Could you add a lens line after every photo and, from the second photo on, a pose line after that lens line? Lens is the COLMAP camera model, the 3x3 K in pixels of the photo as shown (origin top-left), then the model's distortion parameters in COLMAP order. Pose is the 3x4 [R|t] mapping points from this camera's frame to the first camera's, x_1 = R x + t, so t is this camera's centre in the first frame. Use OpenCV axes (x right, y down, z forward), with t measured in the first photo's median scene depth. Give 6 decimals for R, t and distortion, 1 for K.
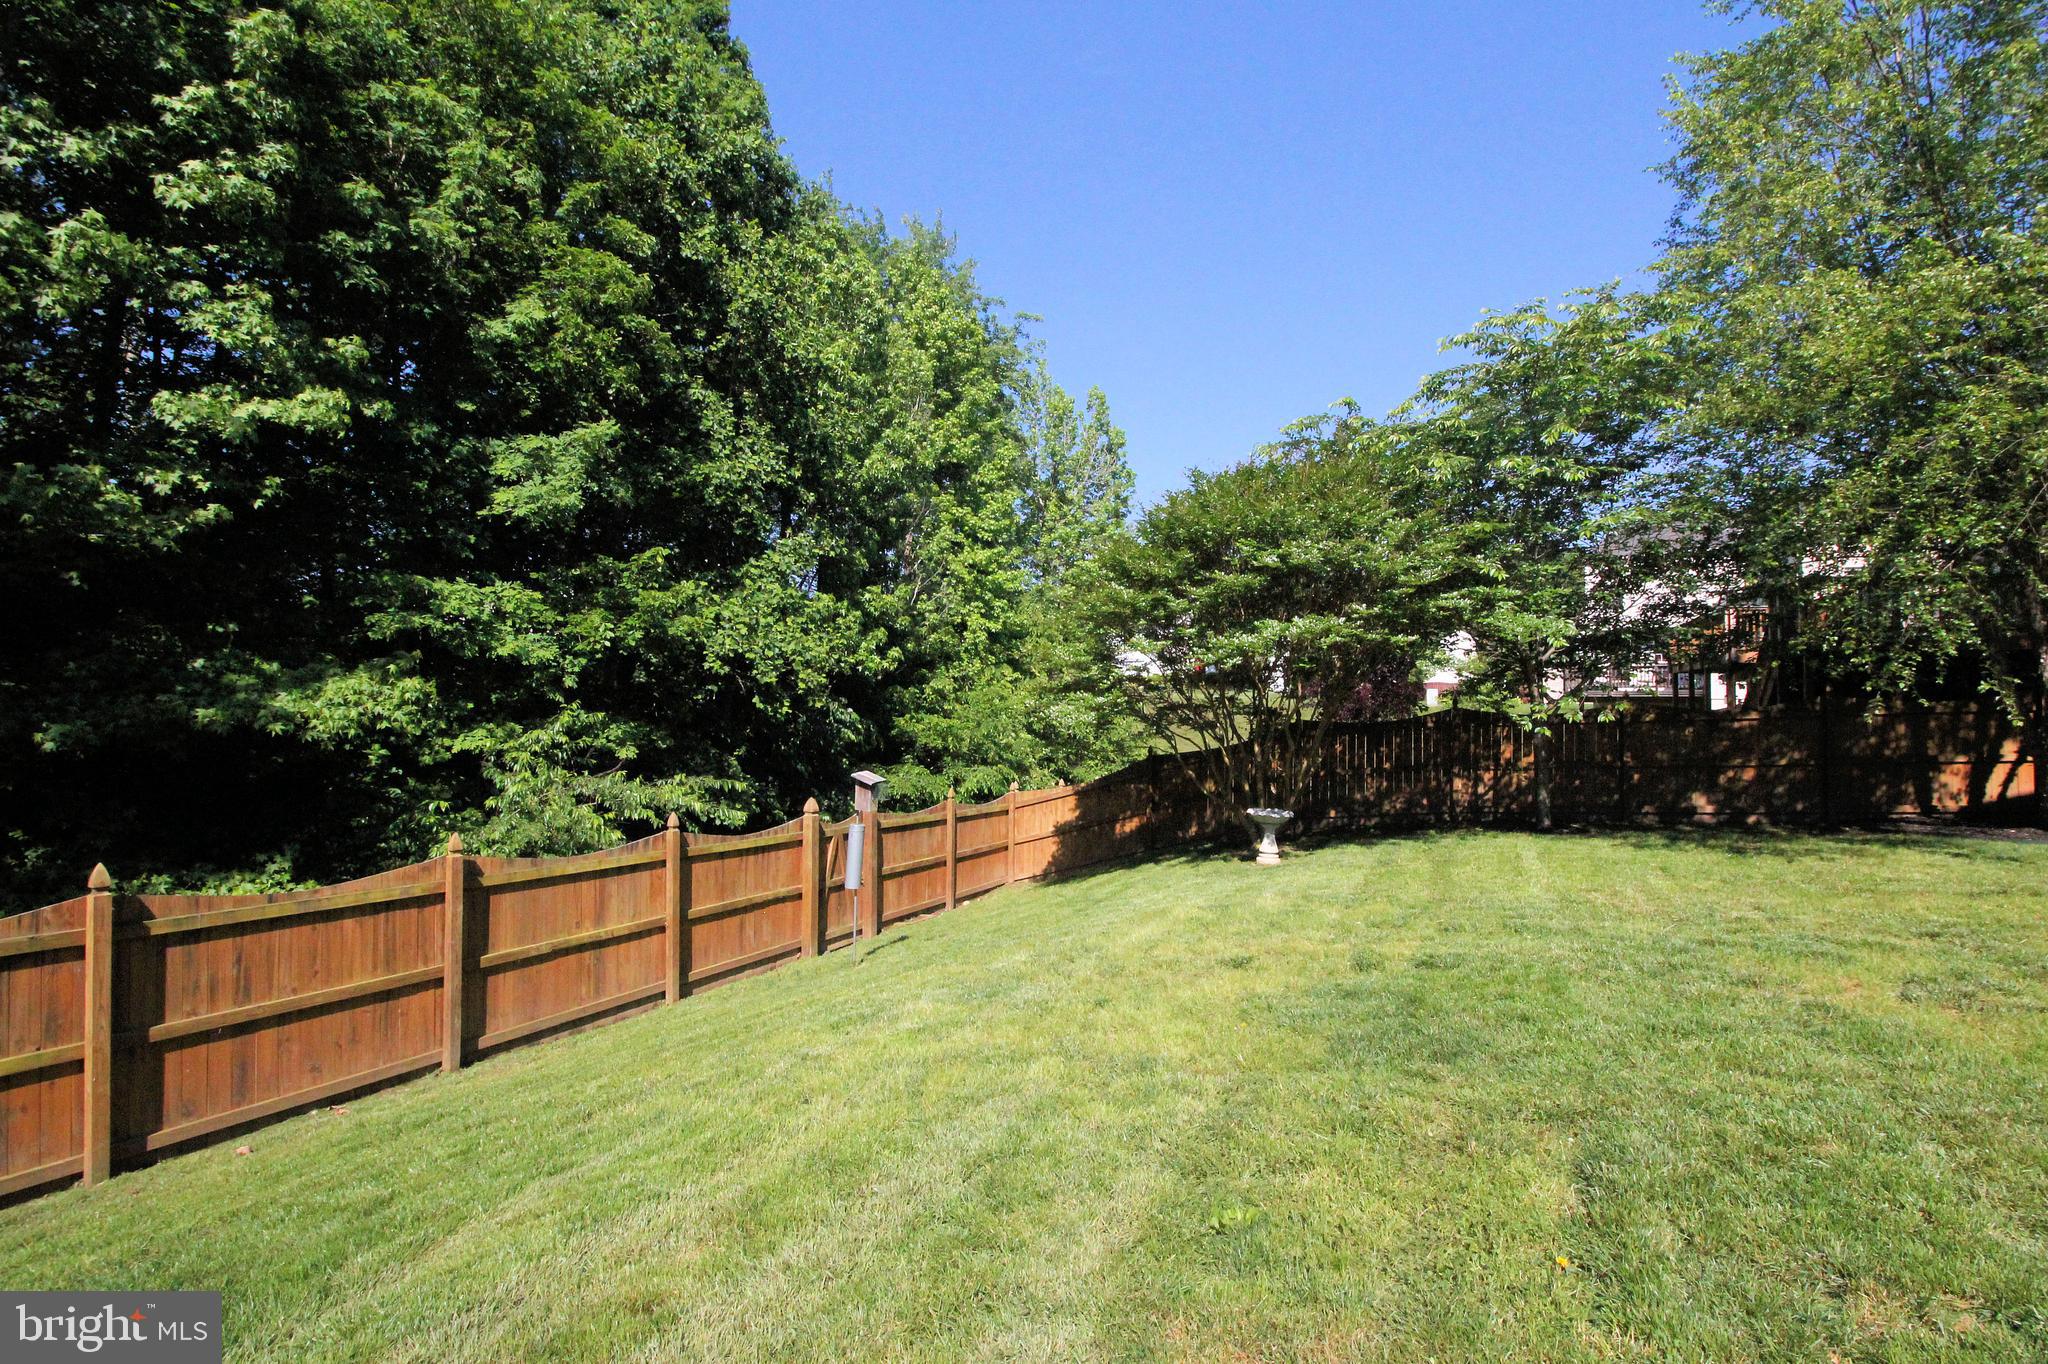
lens RADIAL K [[982.6, 0, 1025.2], [0, 982.6, 680.4], [0, 0, 1]] dist [-0.002474, -0.008060]
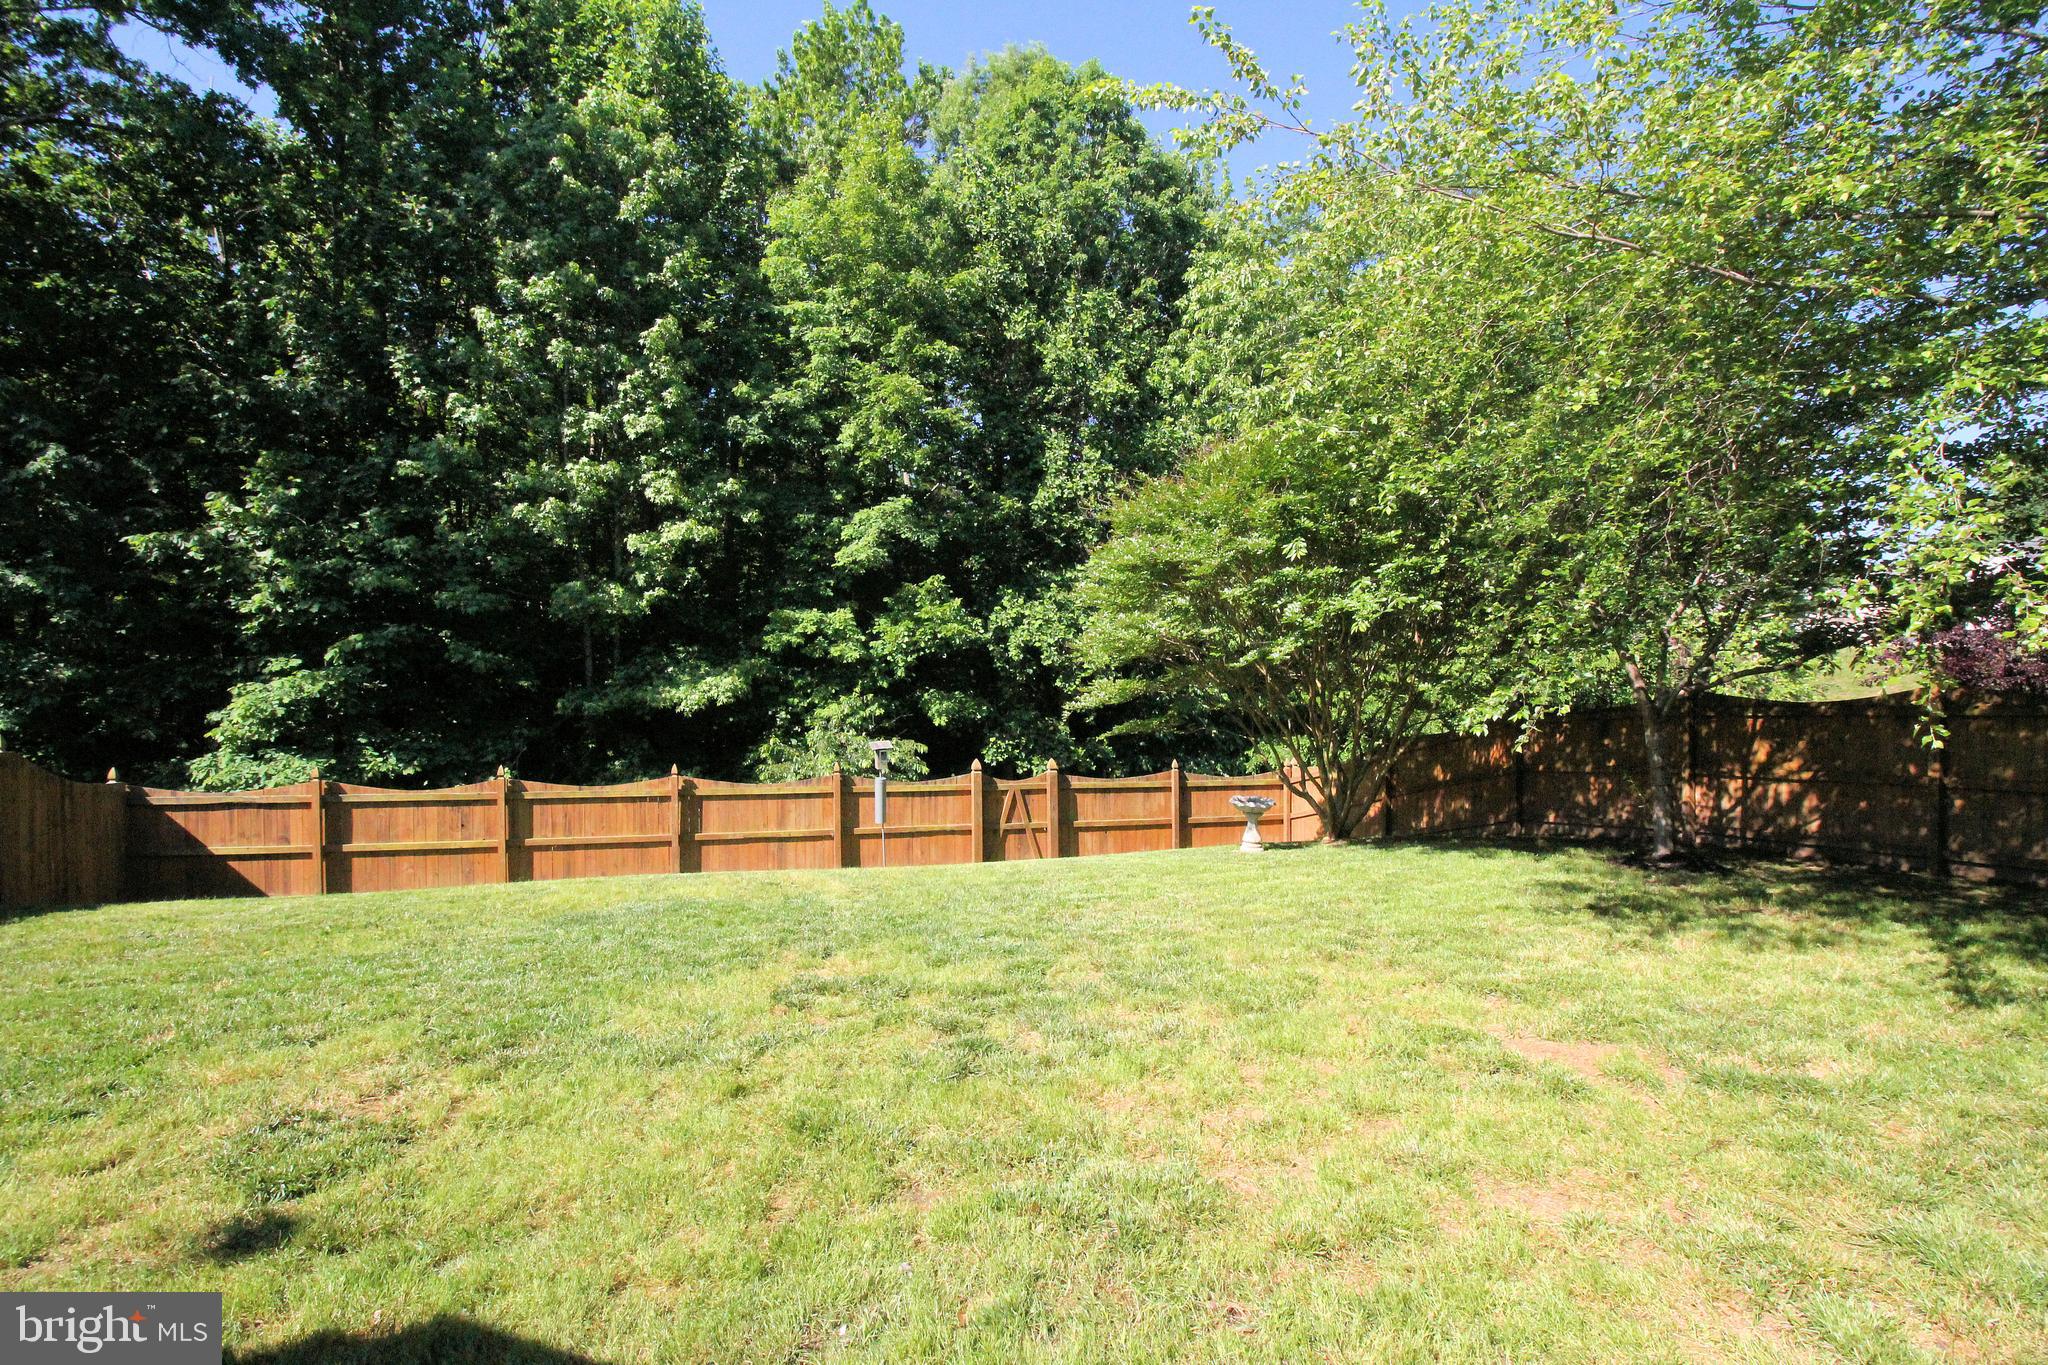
lens RADIAL K [[982.6, 0, 1068.6], [0, 982.6, 680.4], [0, 0, 1]] dist [-0.002474, -0.008060]
pose [[0.679185, -0.001570, -0.733965, 0.903575], [0.031646, 0.999130, 0.027147, -0.019127], [0.733284, -0.041665, 0.678644, 0.215955]]
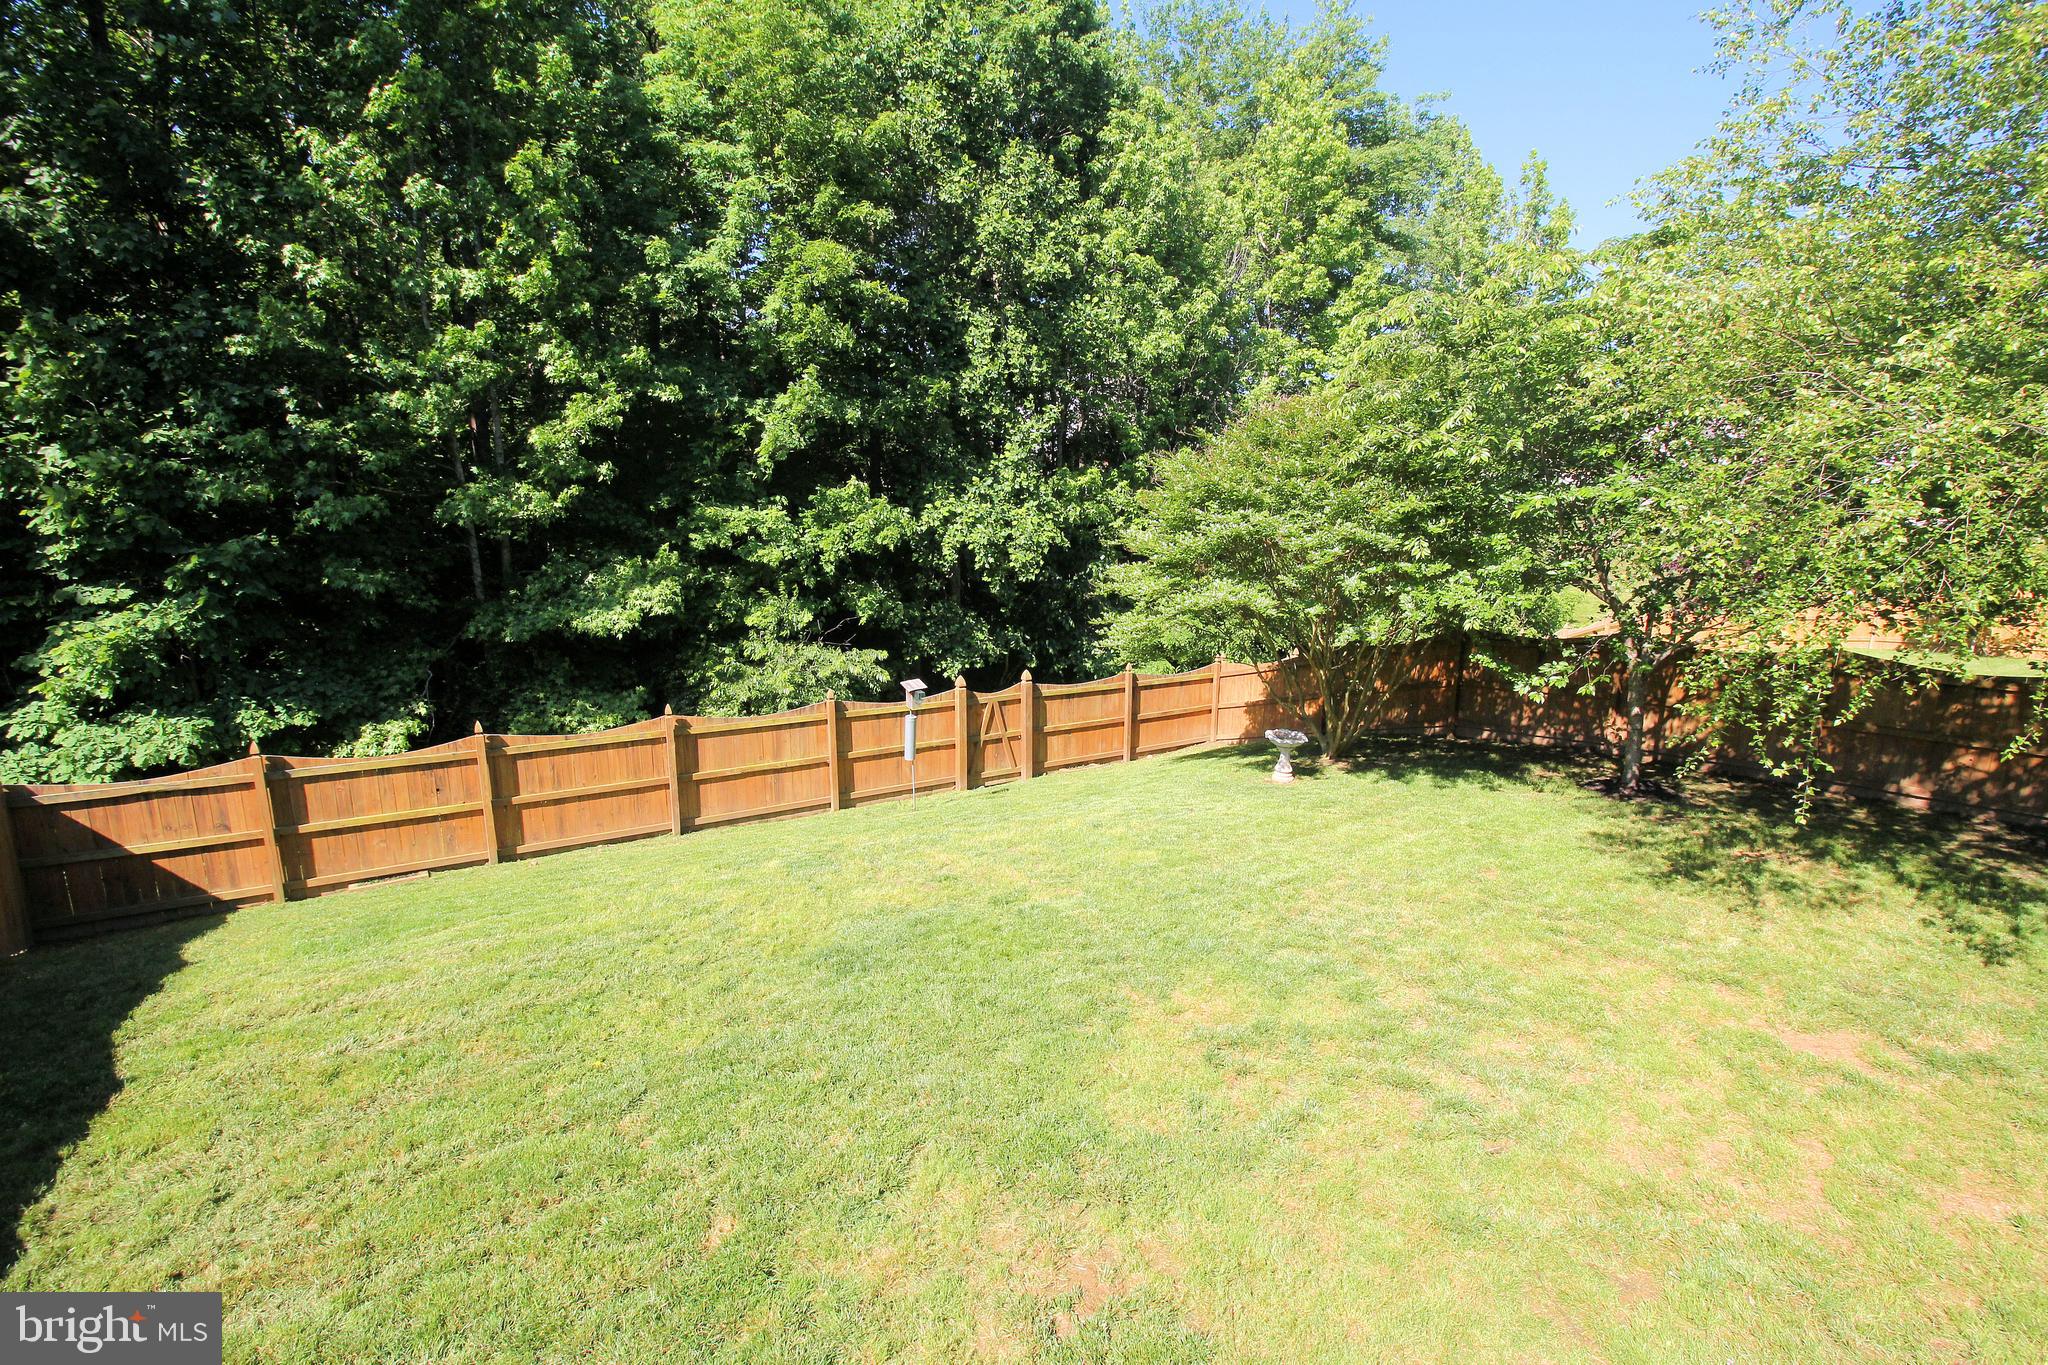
lens RADIAL K [[982.6, 0, 1051.4], [0, 982.6, 682.1], [0, 0, 1]] dist [-0.002474, -0.008060]
pose [[0.850179, 0.116010, -0.513554, 0.616514], [0.009959, 0.971704, 0.235991, -0.199865], [0.526400, -0.205749, 0.824967, -0.036459]]
